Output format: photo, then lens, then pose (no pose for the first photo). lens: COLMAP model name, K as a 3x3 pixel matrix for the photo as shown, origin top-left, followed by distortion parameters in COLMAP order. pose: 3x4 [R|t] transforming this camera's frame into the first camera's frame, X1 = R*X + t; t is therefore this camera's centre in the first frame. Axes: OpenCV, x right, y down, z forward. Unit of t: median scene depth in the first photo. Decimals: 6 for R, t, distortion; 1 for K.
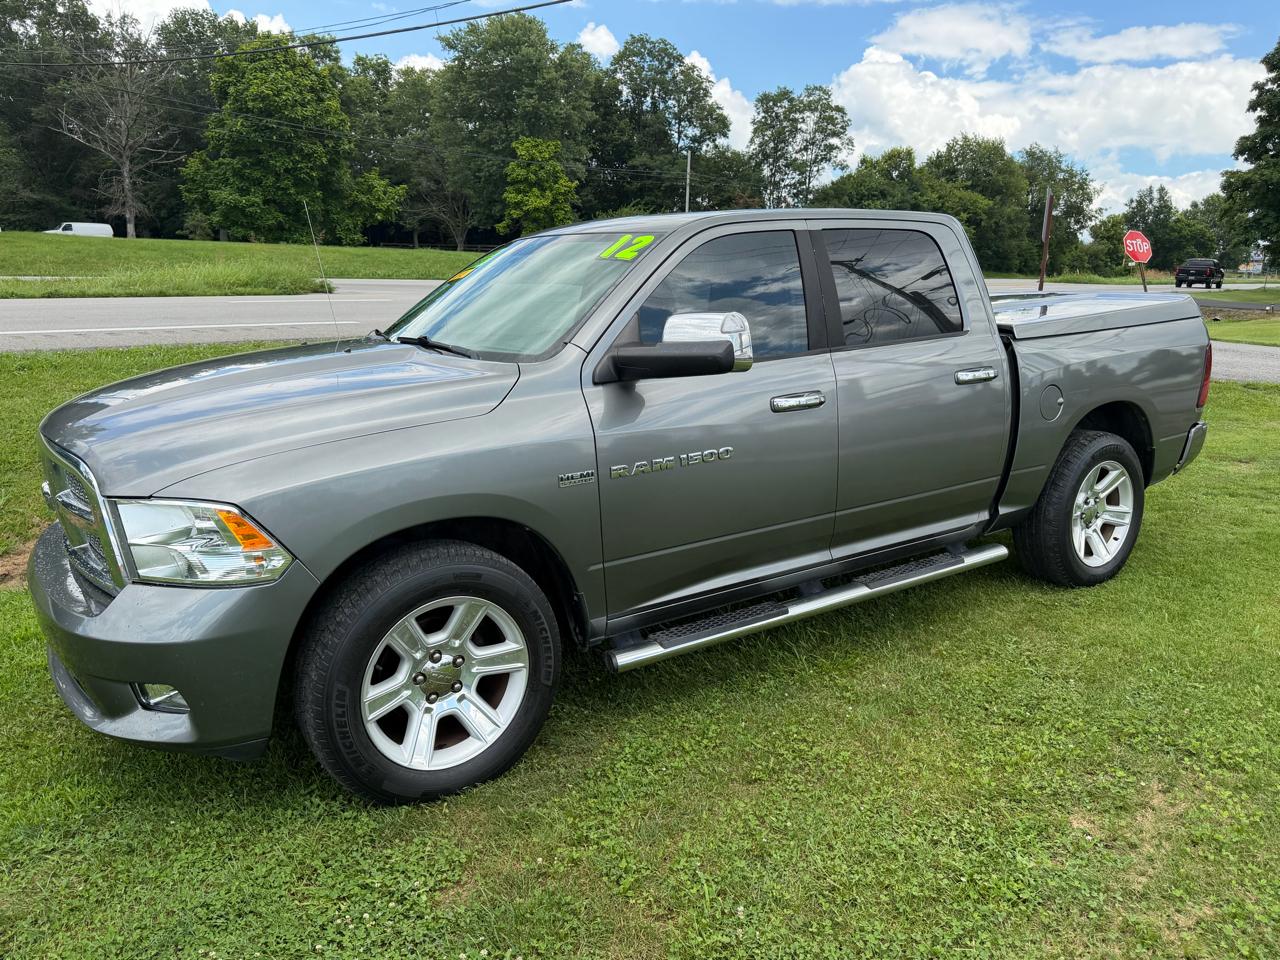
lens RADIAL K [[971.8, 0, 630.9], [0, 971.8, 481.8], [0, 0, 1]] dist [0.057670, -0.073044]
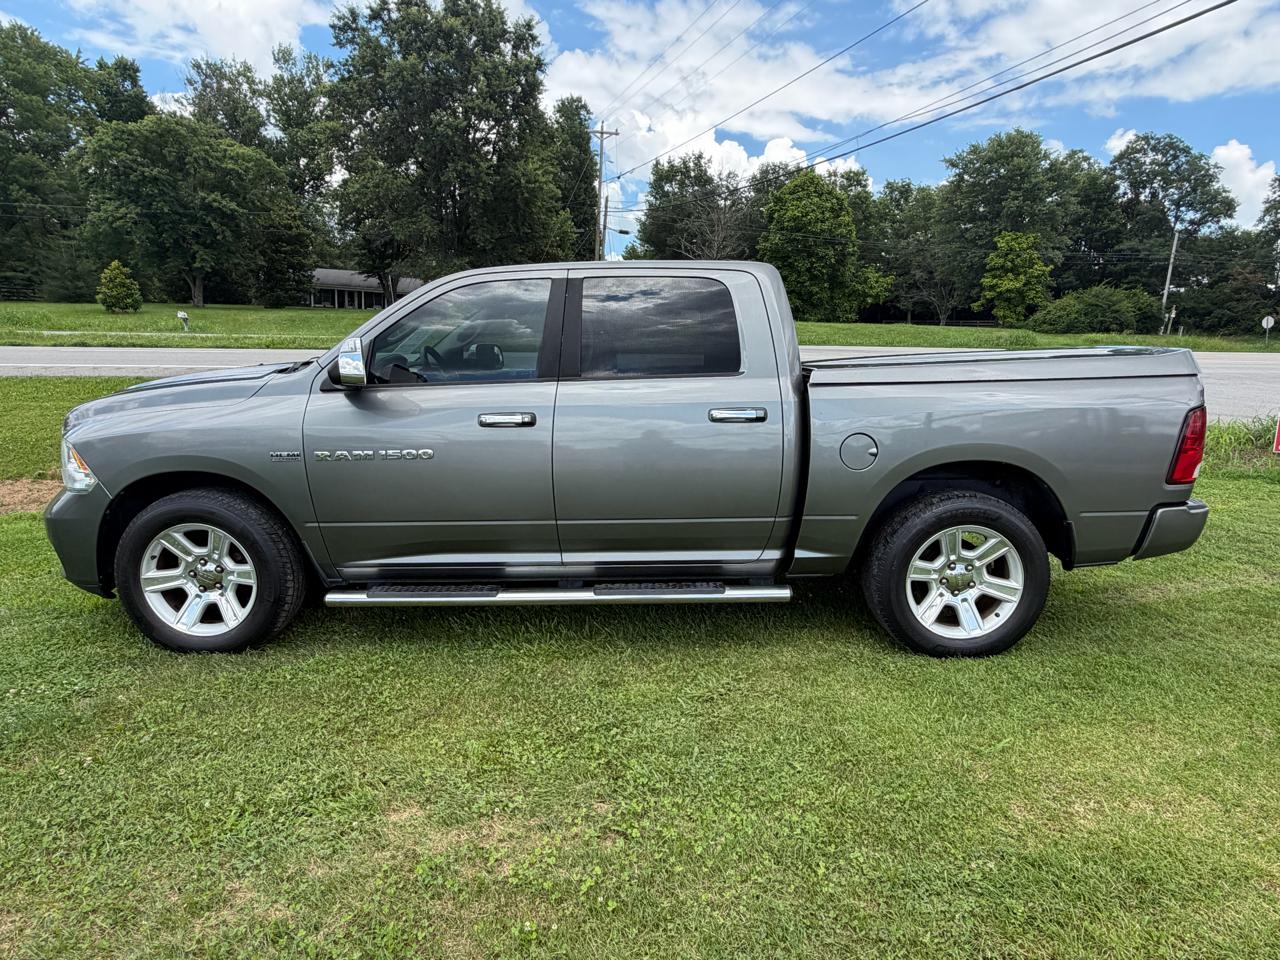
lens RADIAL K [[722.5, 0, 635.5], [0, 722.5, 483.2], [0, 0, 1]] dist [0.003679, -0.000304]
pose [[0.823039, 0.119269, -0.555322, 0.045787], [-0.130511, 0.991256, 0.019468, -0.002494], [0.552788, 0.056453, 0.831408, 0.020468]]
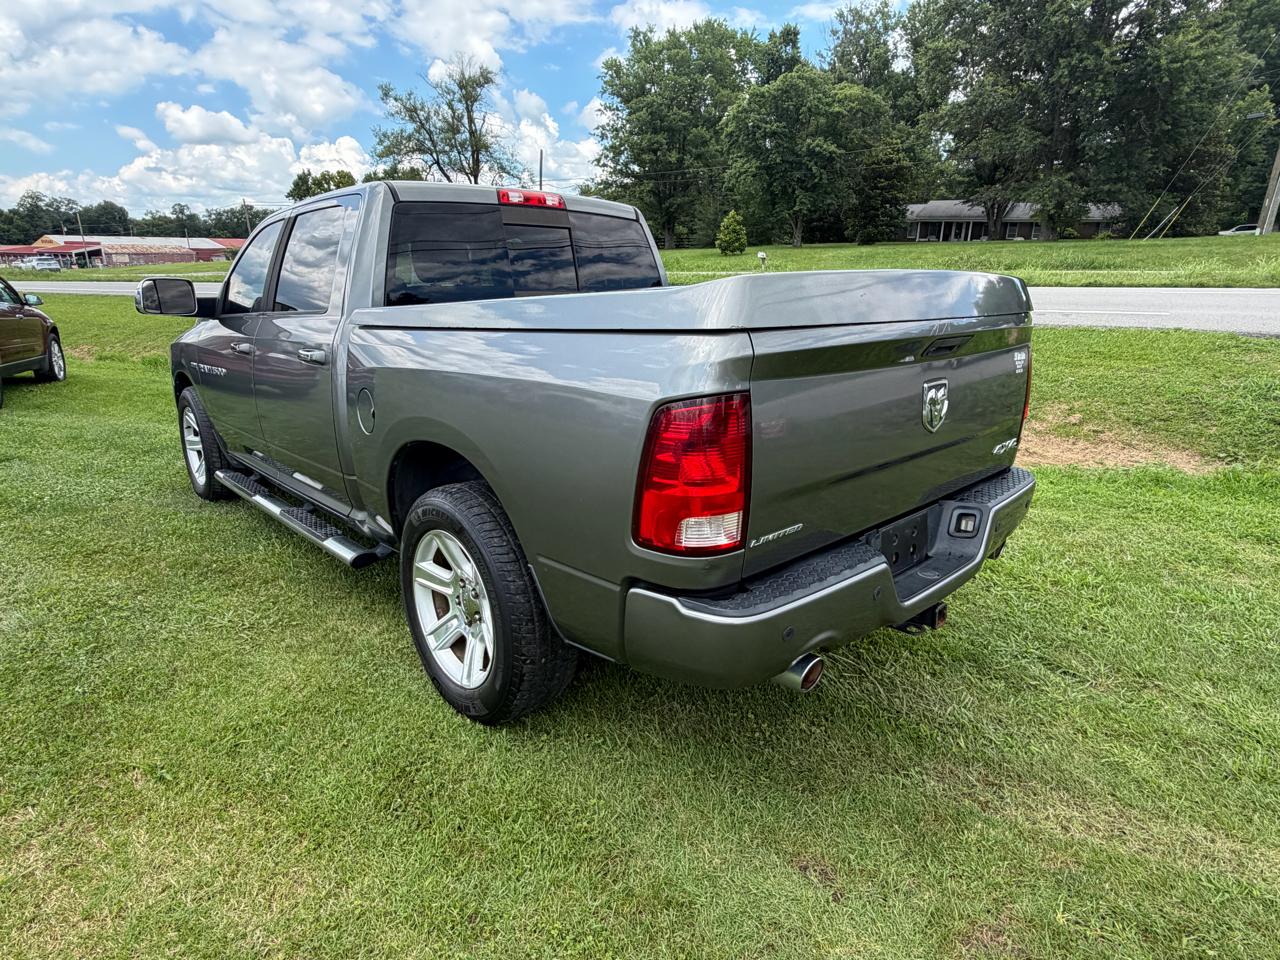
lens RADIAL K [[721.3, 0, 630.6], [0, 721.3, 479.3], [0, 0, 1]] dist [0.004099, -0.000560]
pose [[0.142609, 0.270059, -0.952224, 0.072746], [-0.201775, 0.949787, 0.239149, -0.014846], [0.968994, 0.158030, 0.189939, 0.078181]]
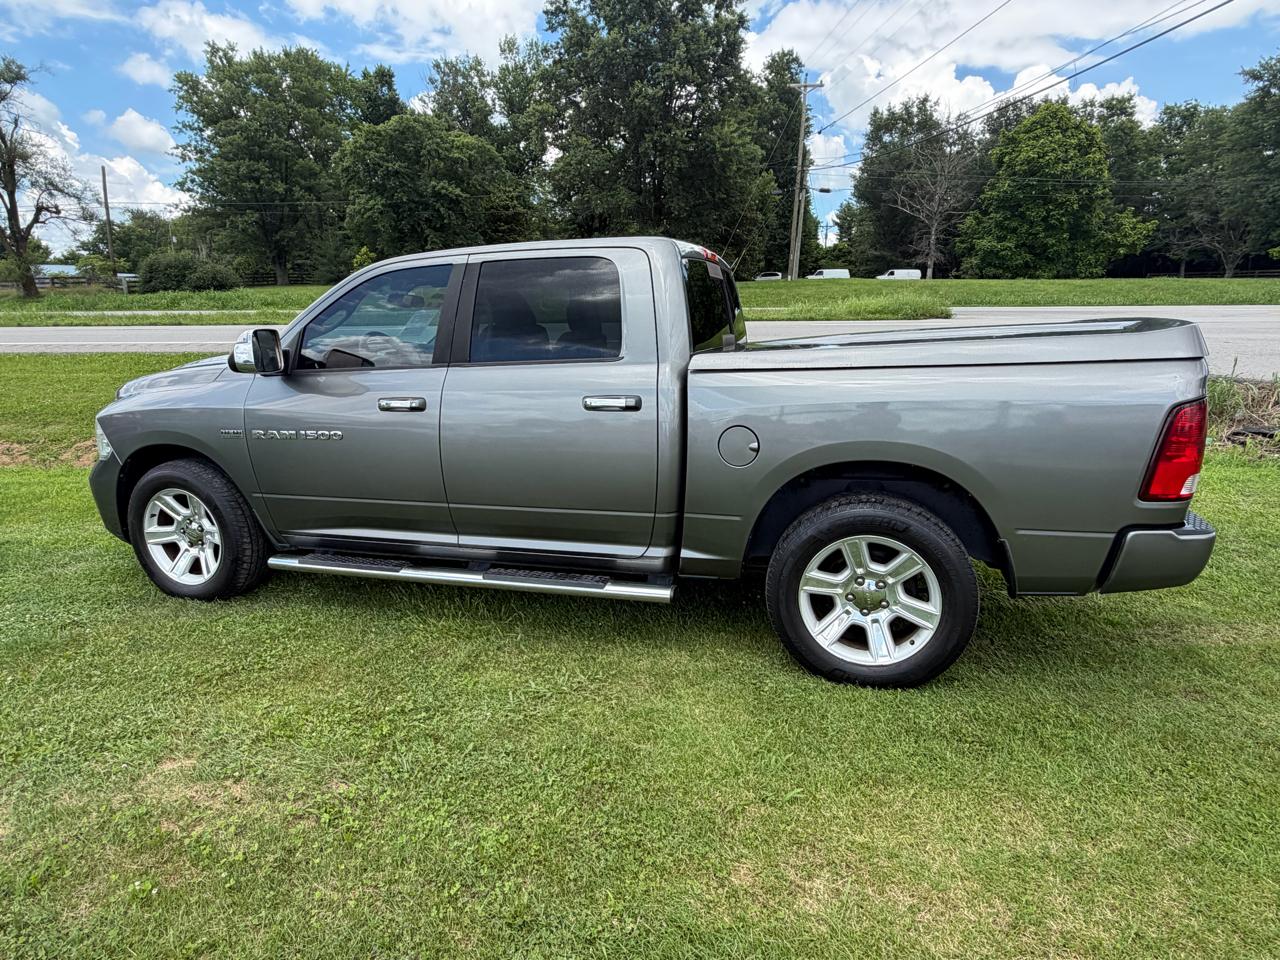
lens RADIAL K [[721.3, 0, 630.6], [0, 721.3, 479.3], [0, 0, 1]] dist [0.004099, -0.000560]
pose [[0.621843, 0.174725, -0.763402, 0.060969], [-0.152758, 0.983132, 0.100584, -0.007176], [0.768099, 0.054068, 0.638044, 0.036926]]
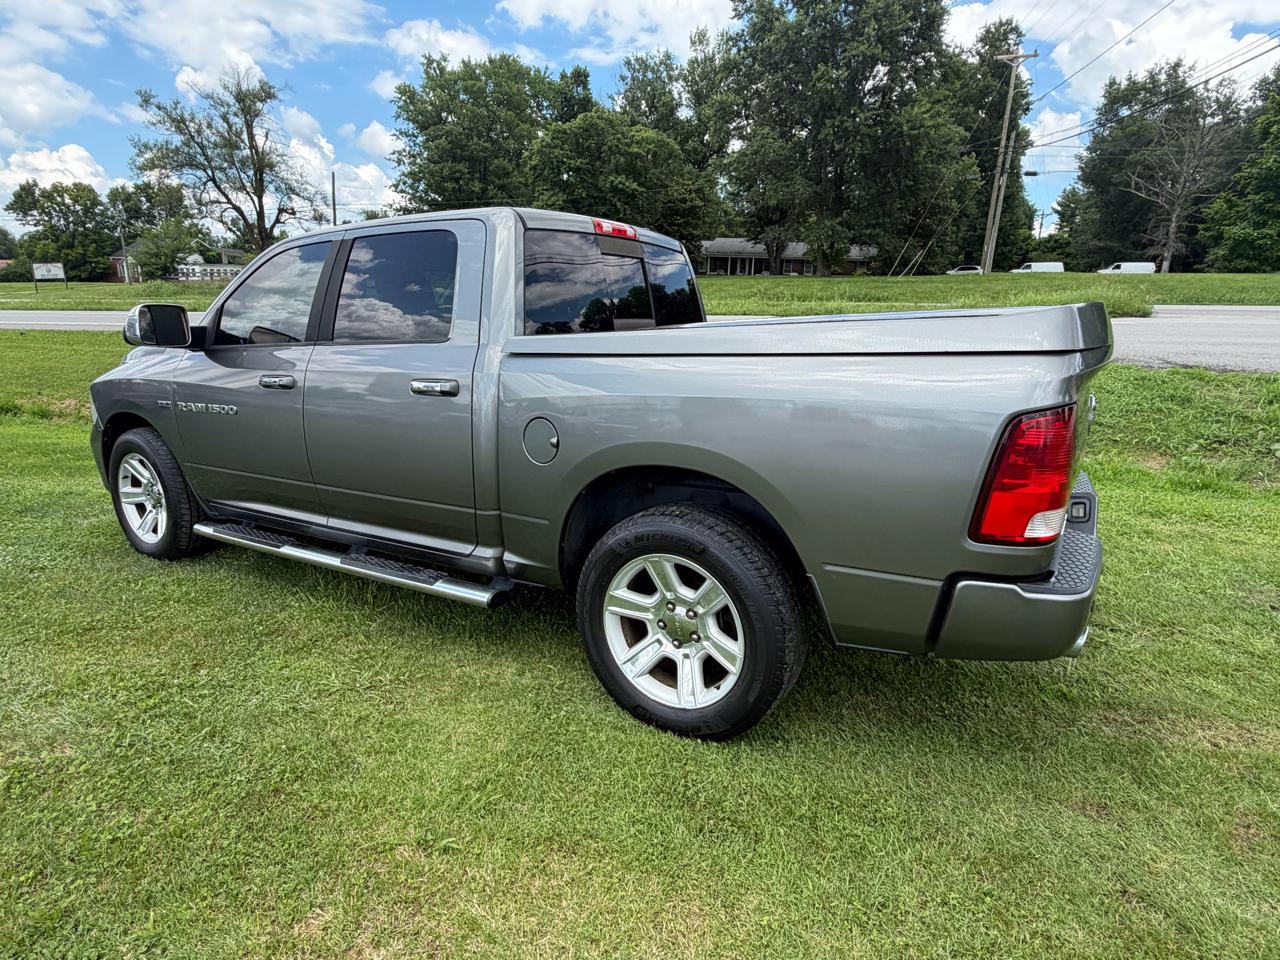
lens RADIAL K [[722.5, 0, 635.5], [0, 722.5, 483.2], [0, 0, 1]] dist [0.003679, -0.000304]
pose [[0.411118, 0.220113, -0.884609, 0.068422], [-0.190659, 0.969710, 0.152680, -0.010524], [0.891421, 0.105889, 0.440632, 0.058084]]
